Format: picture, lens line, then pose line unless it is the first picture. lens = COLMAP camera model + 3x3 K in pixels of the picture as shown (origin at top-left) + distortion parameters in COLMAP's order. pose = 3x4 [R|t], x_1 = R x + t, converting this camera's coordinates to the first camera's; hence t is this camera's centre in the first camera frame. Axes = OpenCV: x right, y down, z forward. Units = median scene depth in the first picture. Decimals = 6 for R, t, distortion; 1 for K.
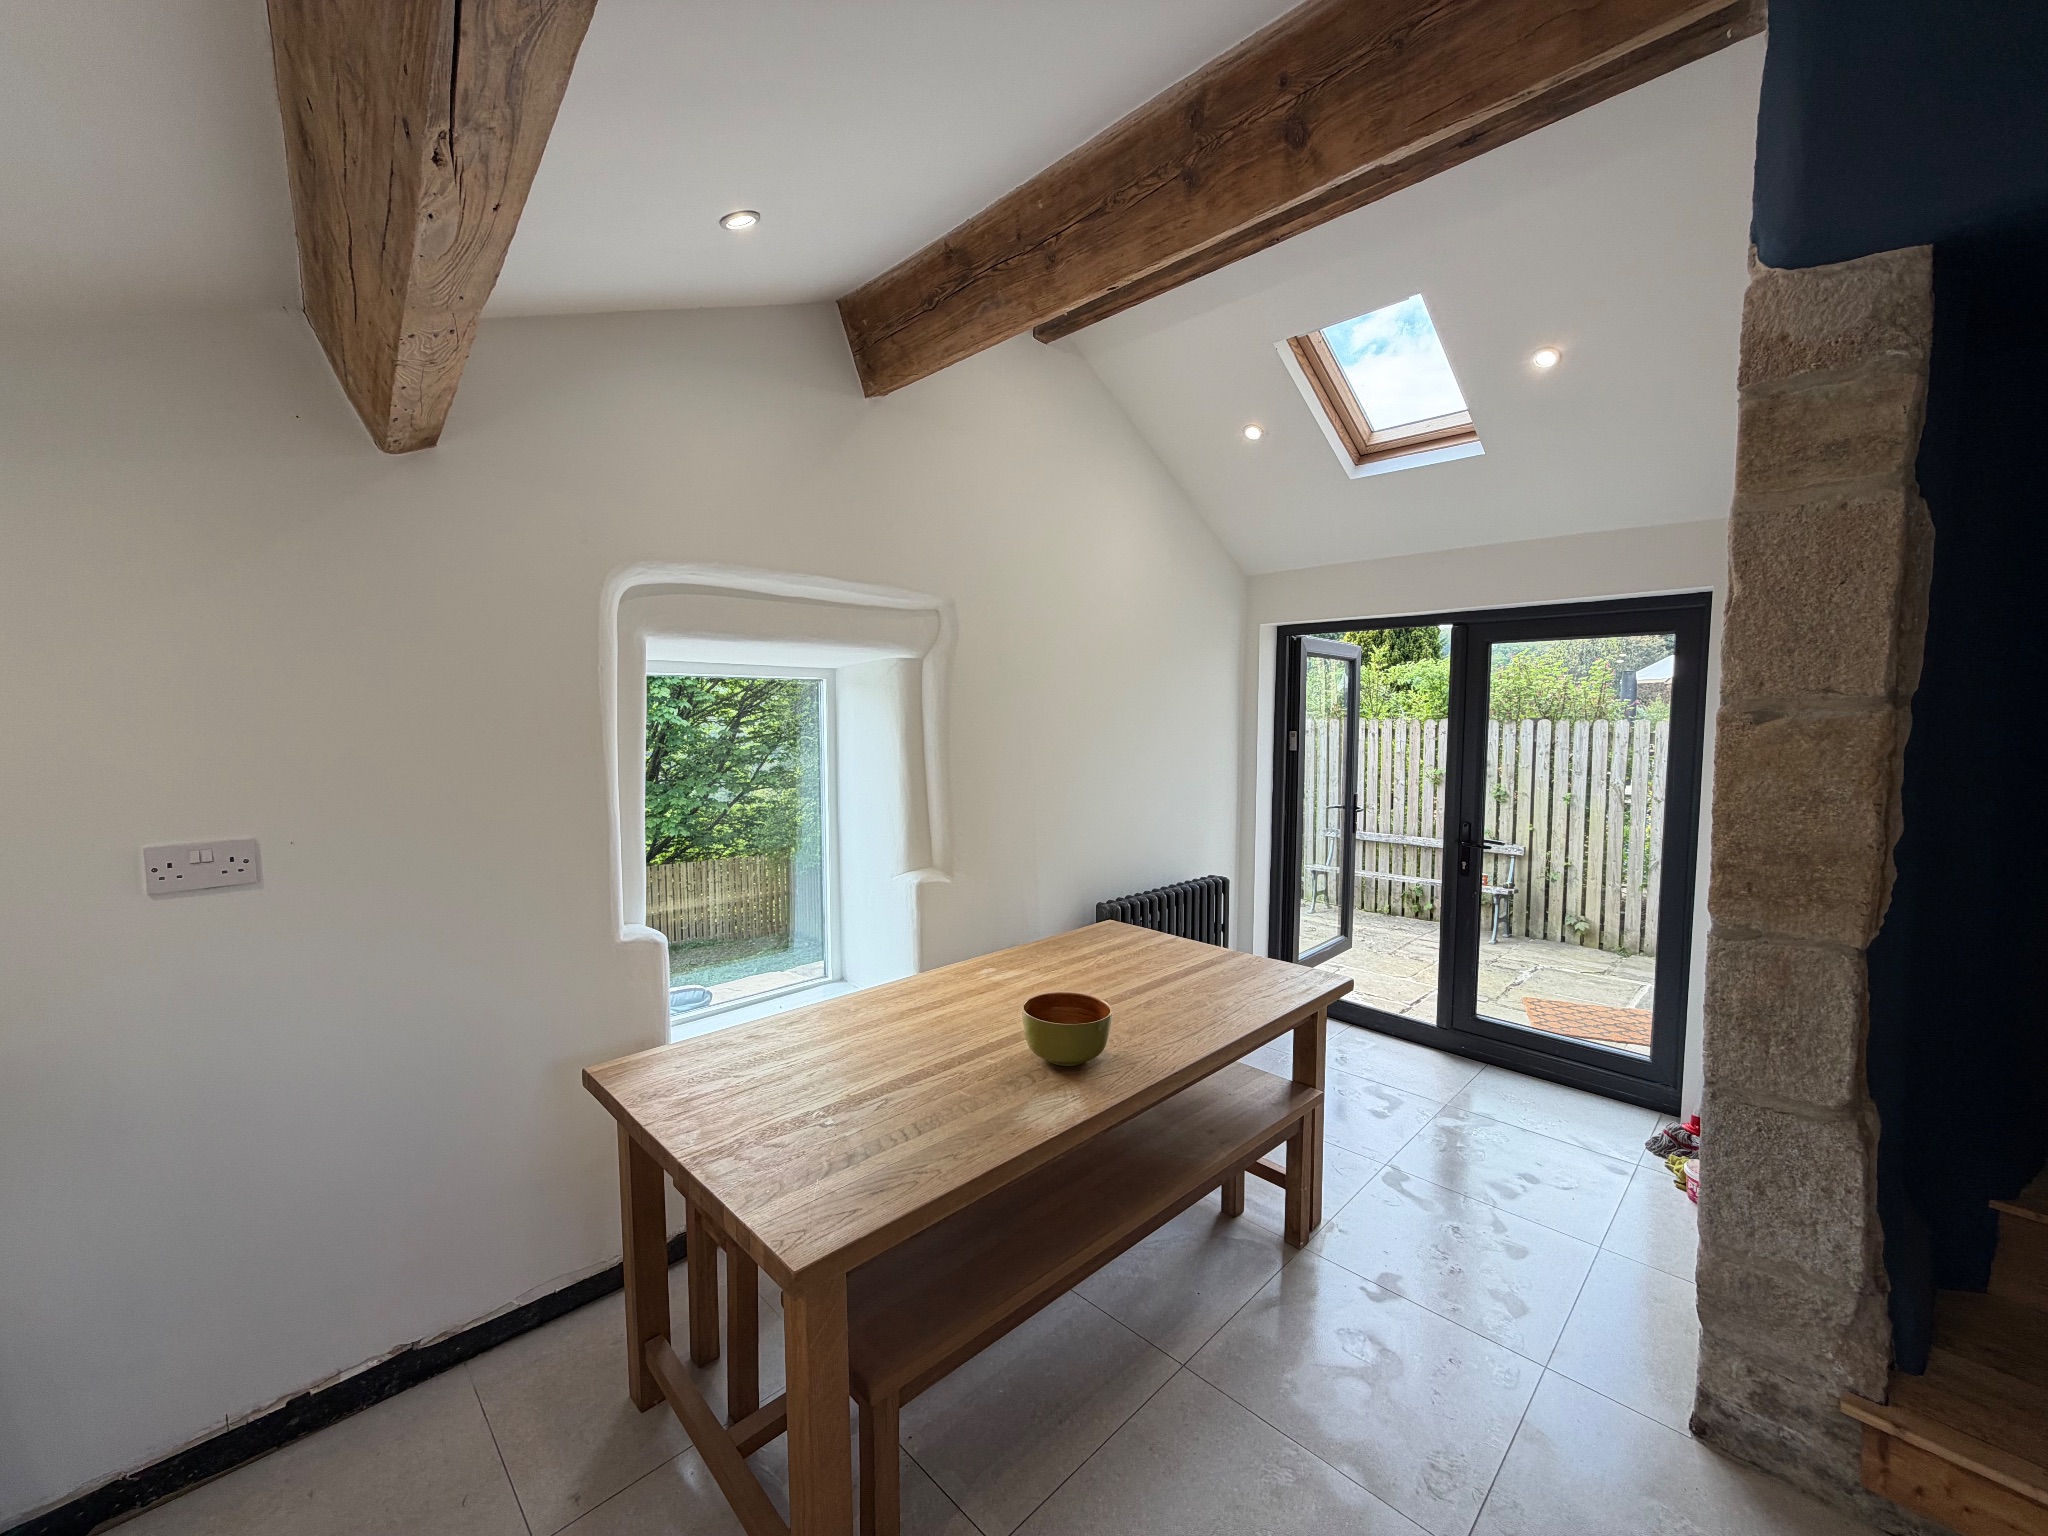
lens RADIAL K [[818.1, 0, 1022.7], [0, 818.1, 767.3], [0, 0, 1]] dist [0.001693, 0.000198]
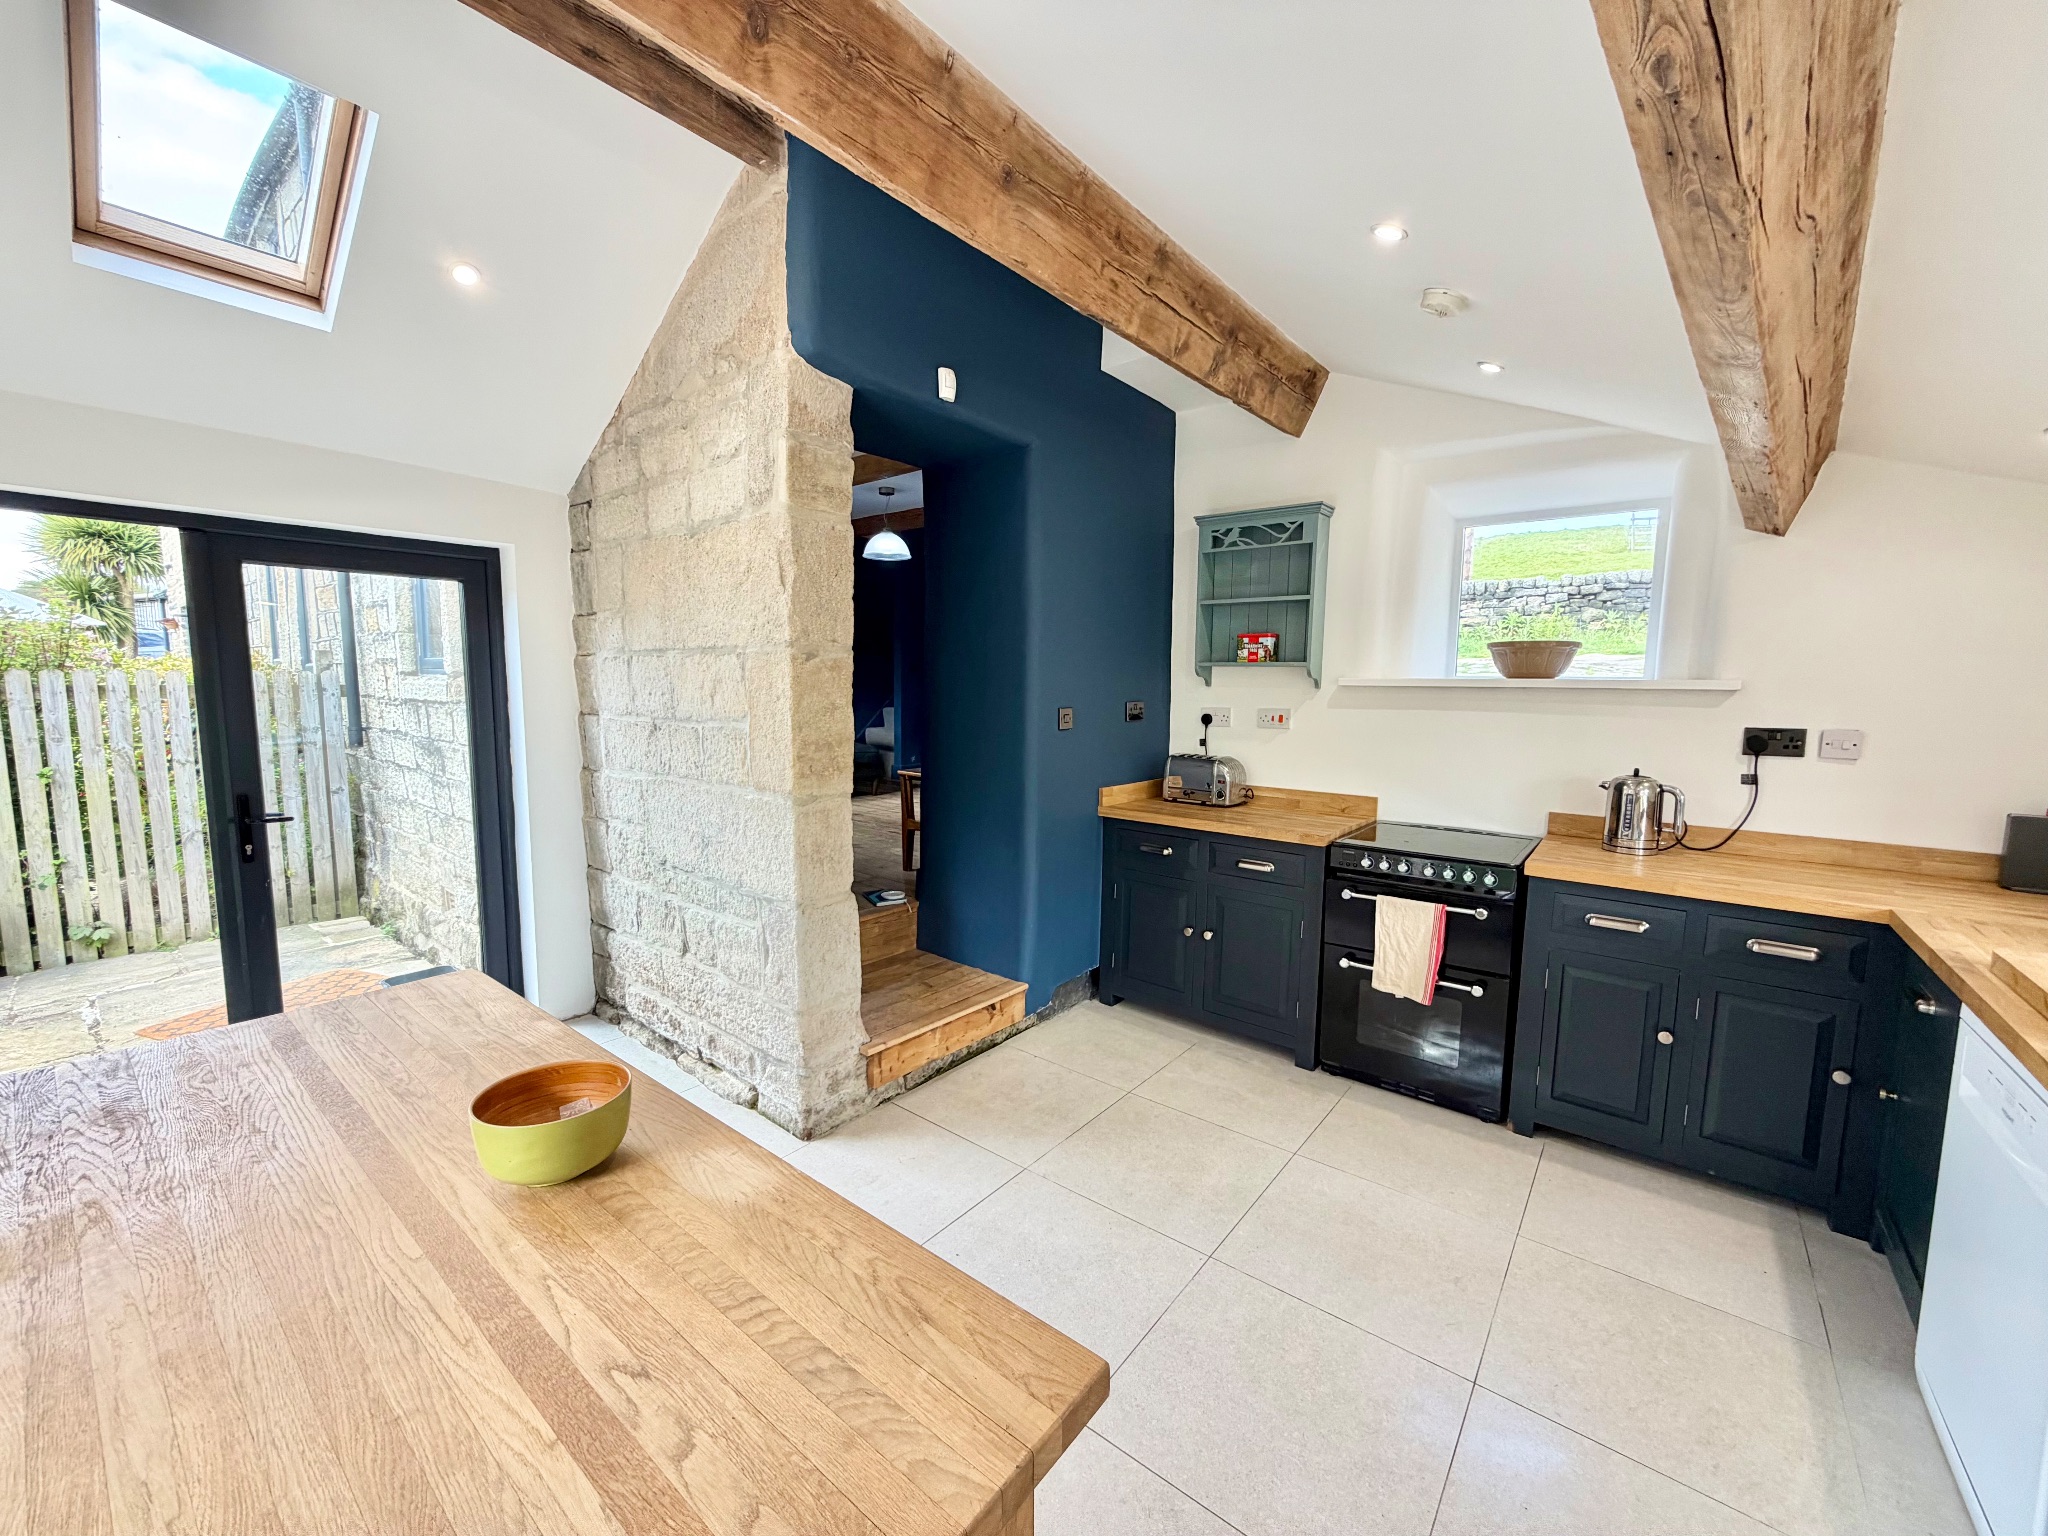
lens RADIAL K [[818.1, 0, 1017.1], [0, 818.1, 768.7], [0, 0, 1]] dist [0.001693, 0.000198]
pose [[-0.112094, -0.109161, 0.987684, -0.300396], [0.058806, 0.991477, 0.116254, -0.003802], [-0.991956, 0.071113, -0.104720, 0.353447]]
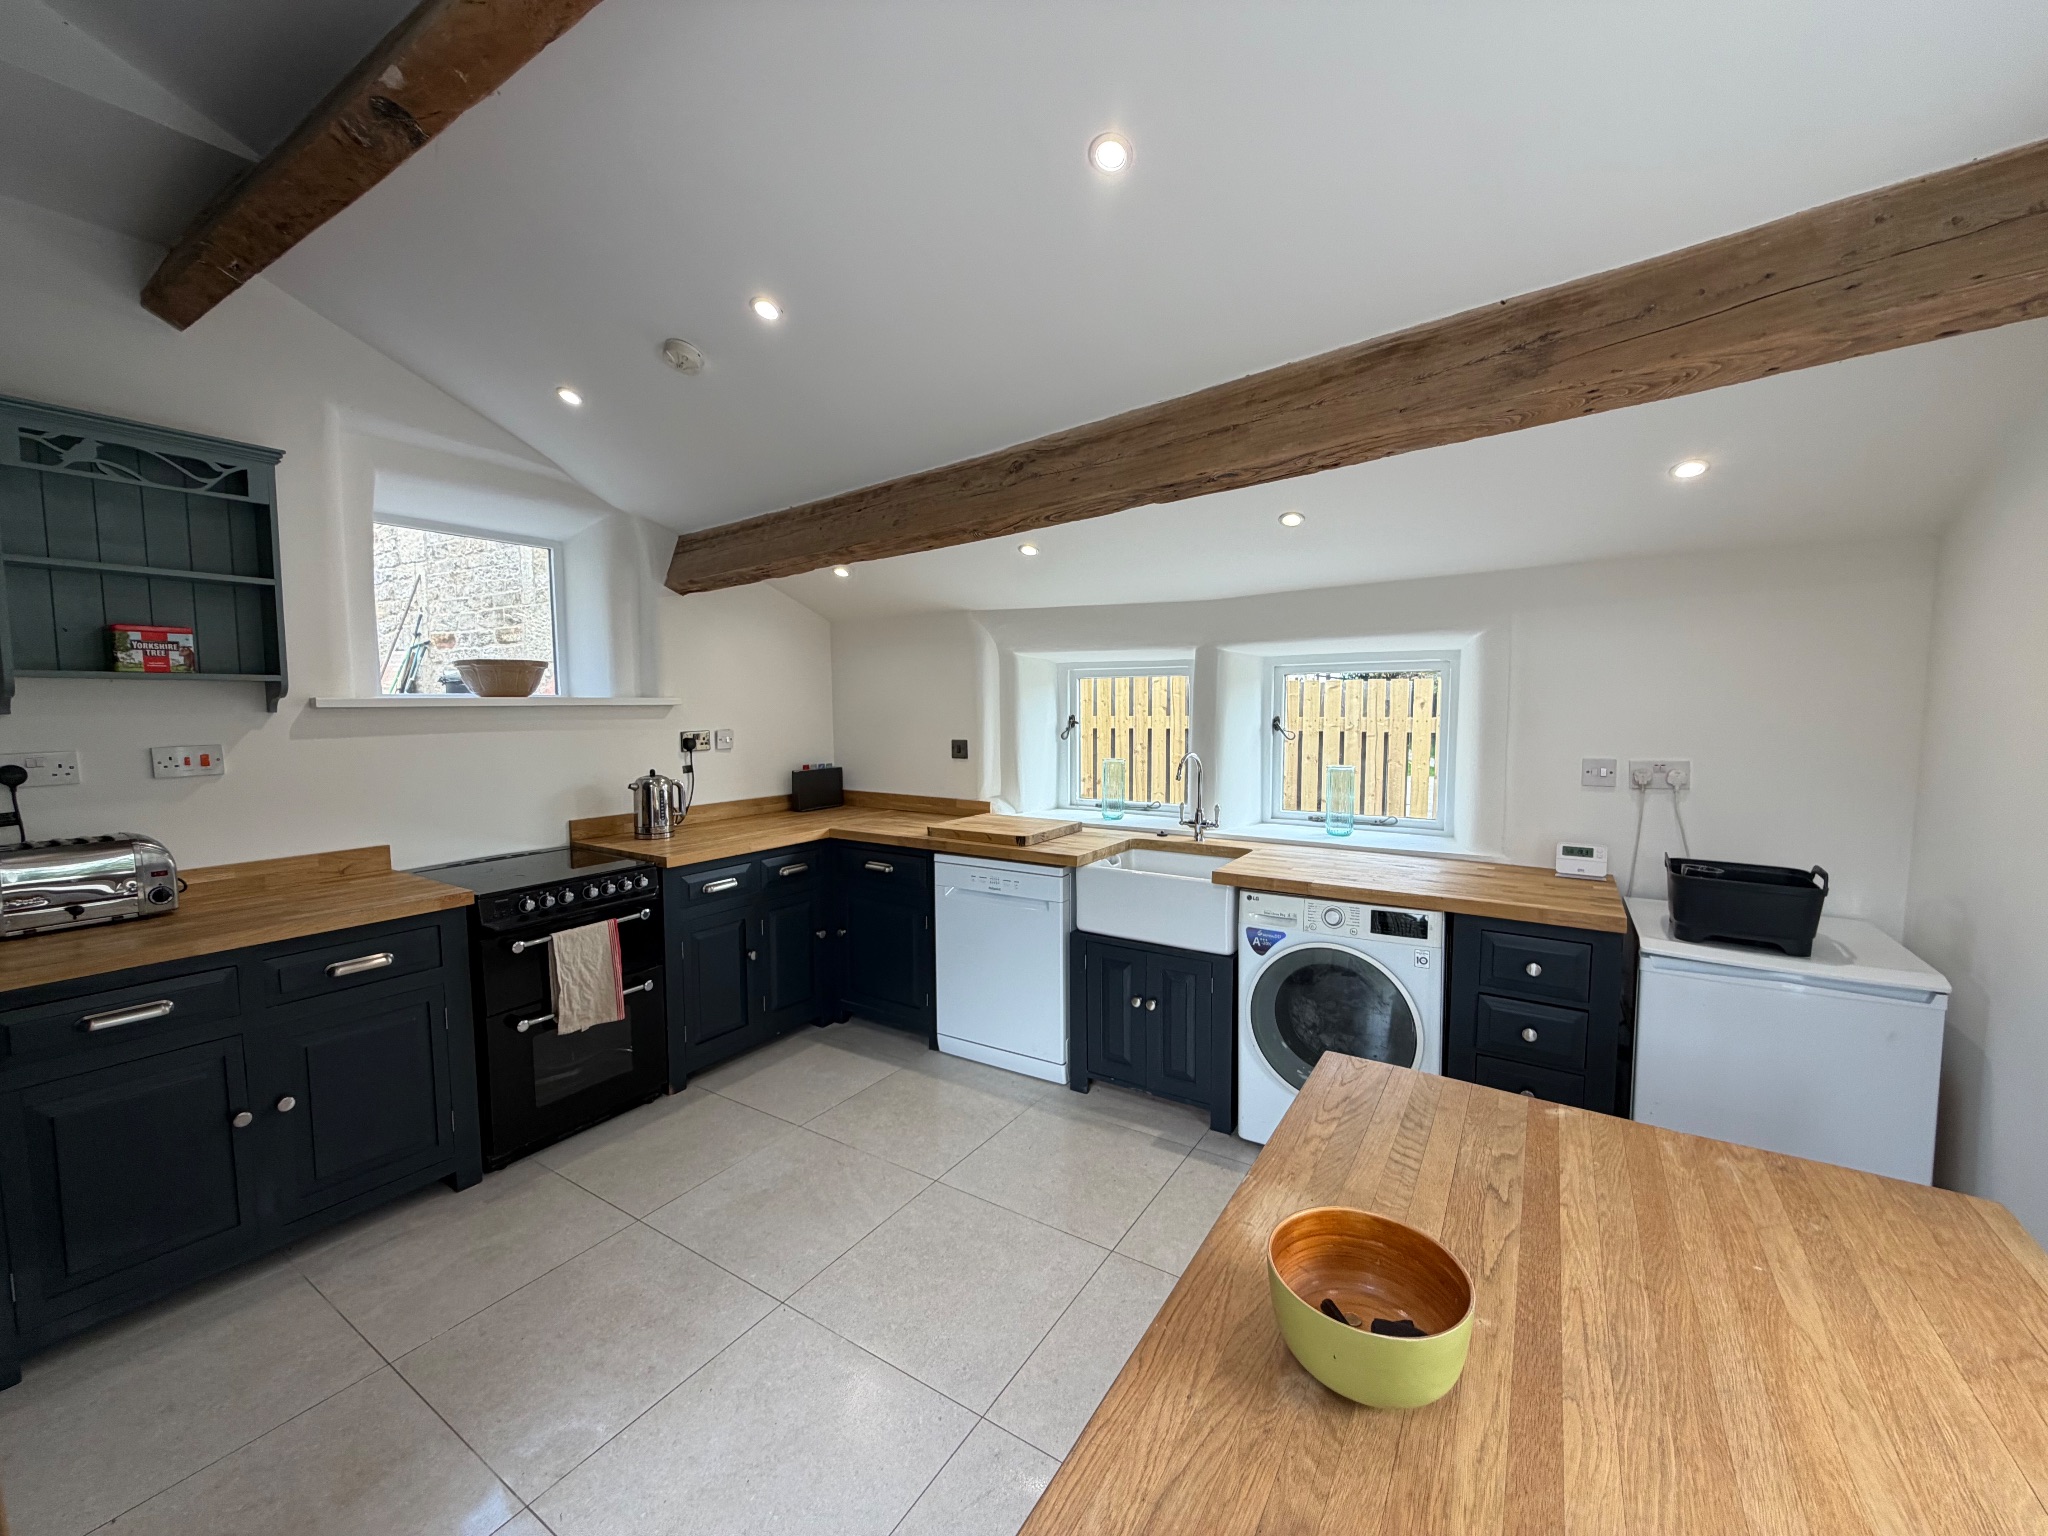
lens RADIAL K [[818.1, 0, 1021.5], [0, 818.1, 765.5], [0, 0, 1]] dist [0.001693, 0.000198]
pose [[-0.976066, 0.018364, -0.216698, 0.180708], [-0.014123, 0.988973, 0.147421, -0.030930], [0.217016, 0.146953, -0.965043, 0.703958]]
